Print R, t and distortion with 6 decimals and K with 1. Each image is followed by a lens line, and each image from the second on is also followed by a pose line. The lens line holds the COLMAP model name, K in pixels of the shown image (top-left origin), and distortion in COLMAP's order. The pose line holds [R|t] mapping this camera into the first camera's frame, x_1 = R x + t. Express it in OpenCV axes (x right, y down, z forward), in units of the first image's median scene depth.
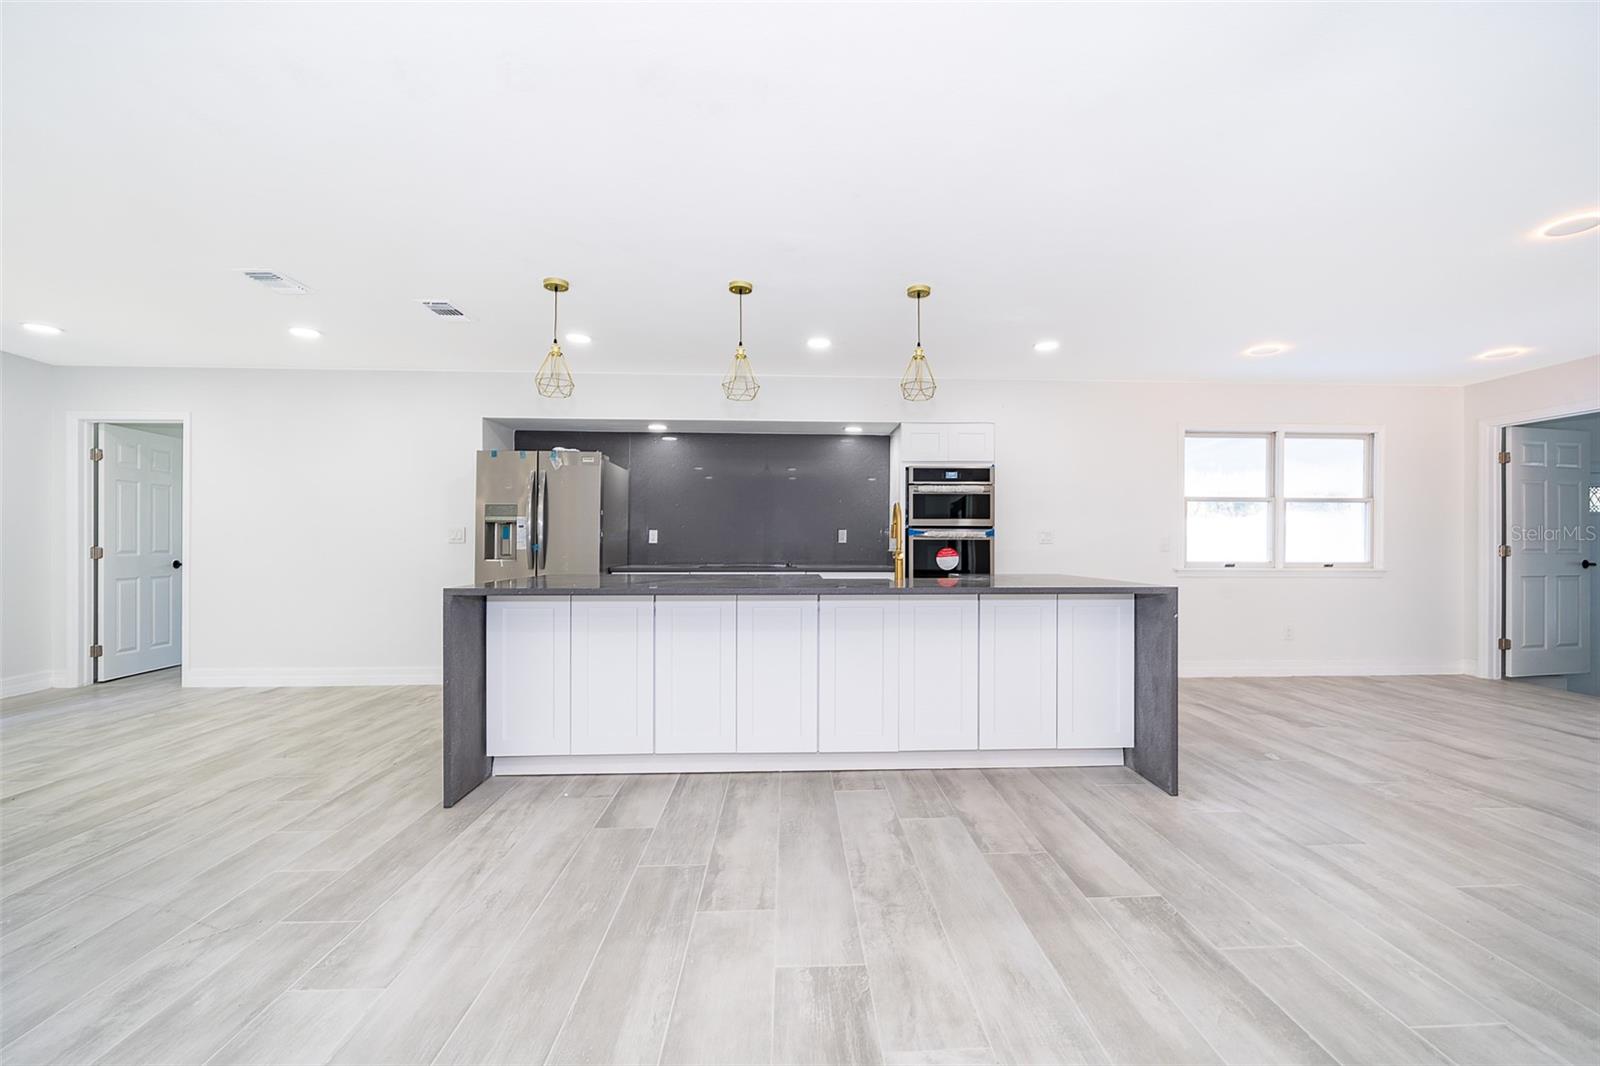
lens RADIAL K [[647.1, 0, 815.2], [0, 647.1, 543.0], [0, 0, 1]] dist [-0.002537, -0.000156]
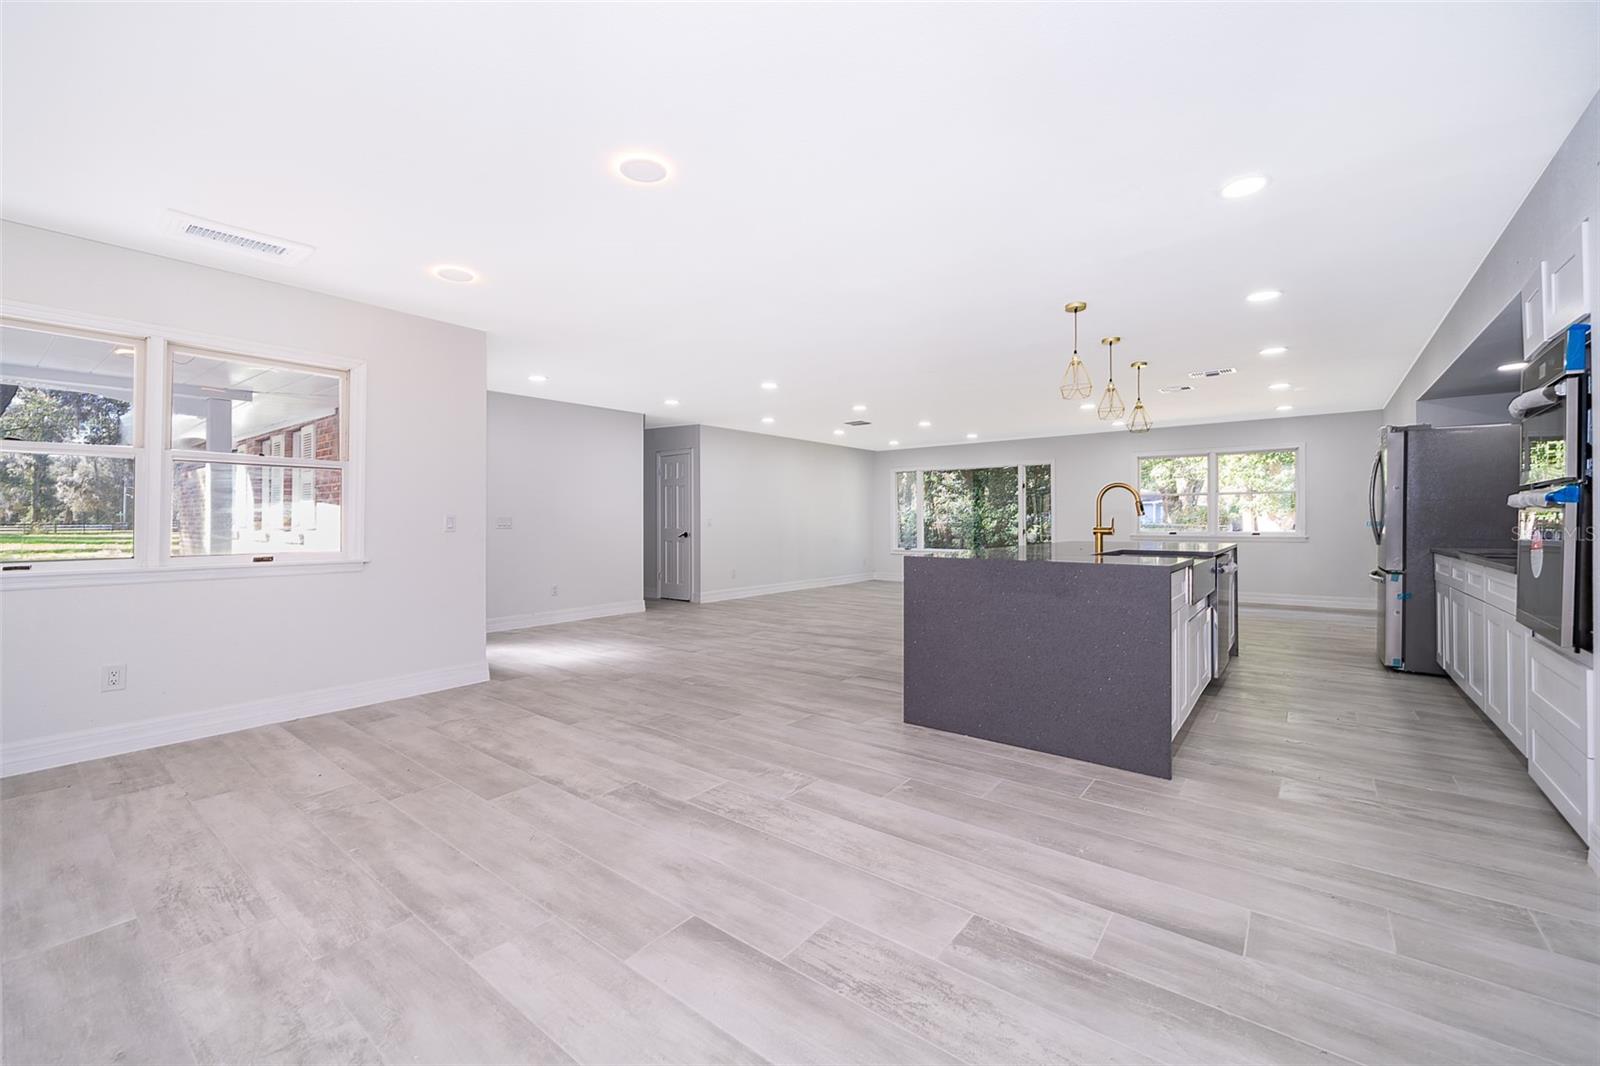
lens RADIAL K [[634.2, 0, 807.9], [0, 634.2, 522.5], [0, 0, 1]] dist [-0.001874, -0.000164]
pose [[-0.644452, 0.000764, -0.764644, 0.984694], [0.001266, 0.999999, -0.000068, 0.006249], [0.764644, -0.001012, -0.644453, 1.006288]]
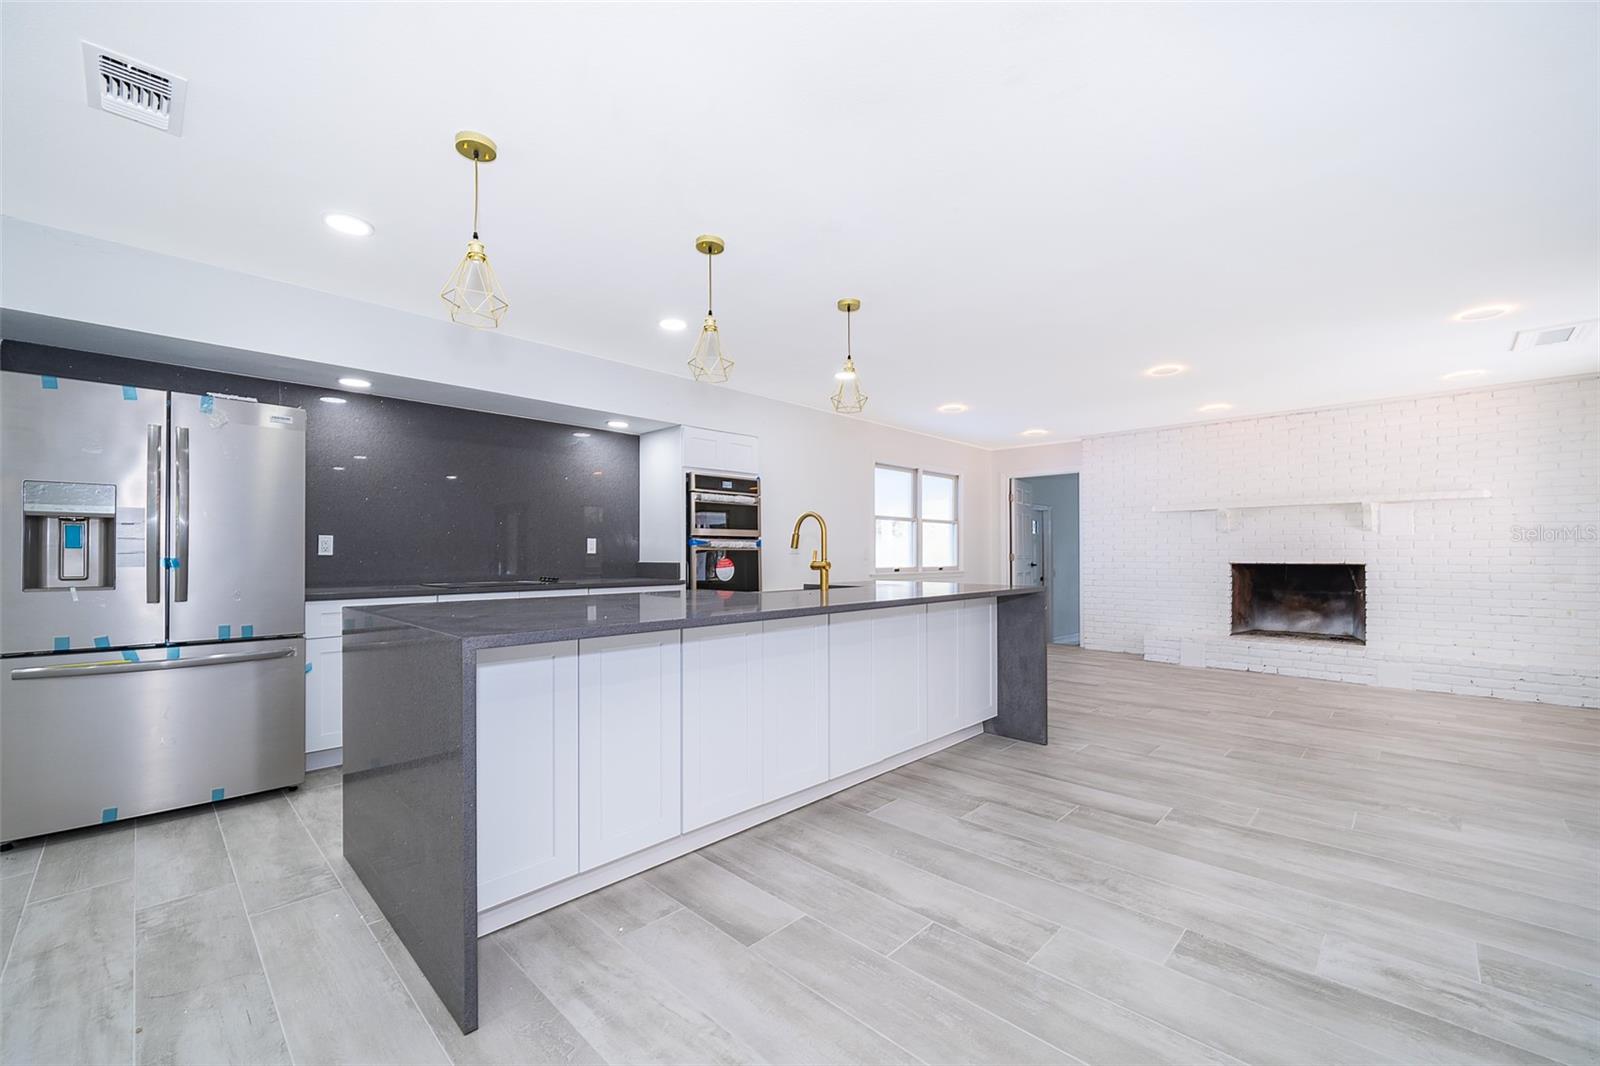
lens RADIAL K [[644.9, 0, 792.0], [0, 644.9, 551.3], [0, 0, 1]] dist [-0.002191, -0.000233]
pose [[0.732427, -0.000406, 0.680845, -0.439522], [0.002869, 0.999993, -0.002490, -0.000637], [-0.680840, 0.003777, 0.732423, 0.239775]]
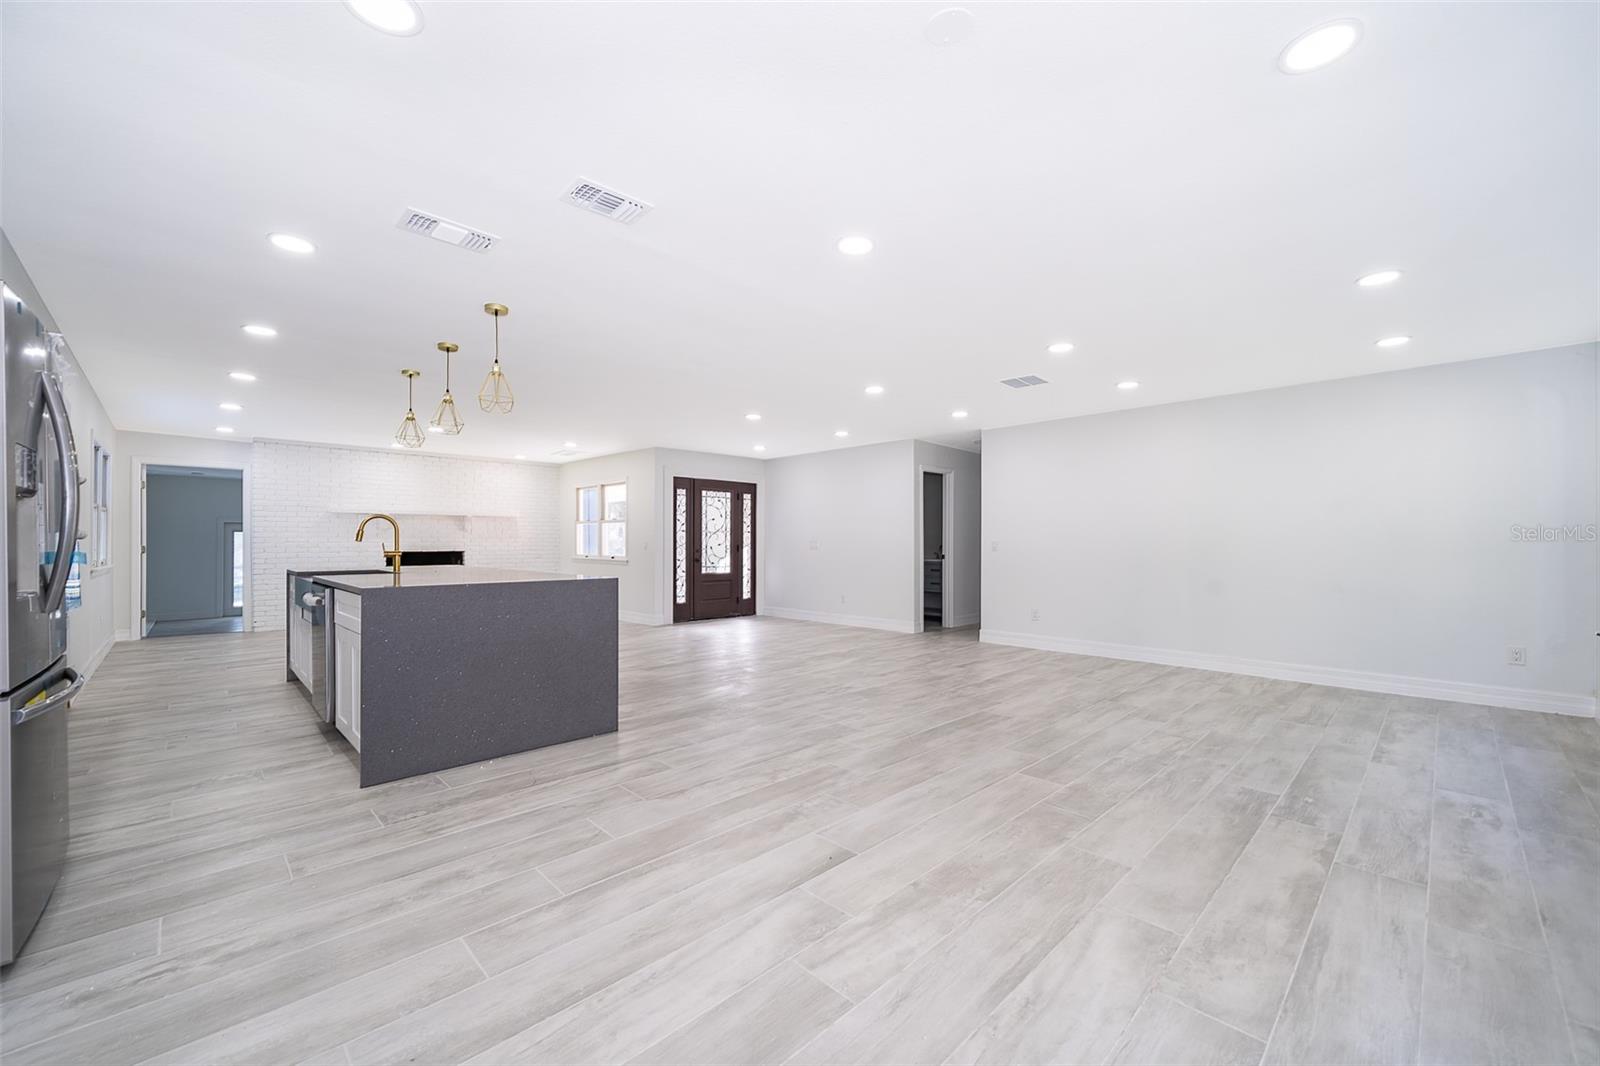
lens RADIAL K [[647.1, 0, 815.2], [0, 647.1, 543.0], [0, 0, 1]] dist [-0.002537, -0.000156]
pose [[-0.676942, -0.000924, 0.736035, -1.138037], [-0.000082, 0.999999, 0.001180, -0.005547], [-0.736036, 0.000738, -0.676942, 0.973717]]
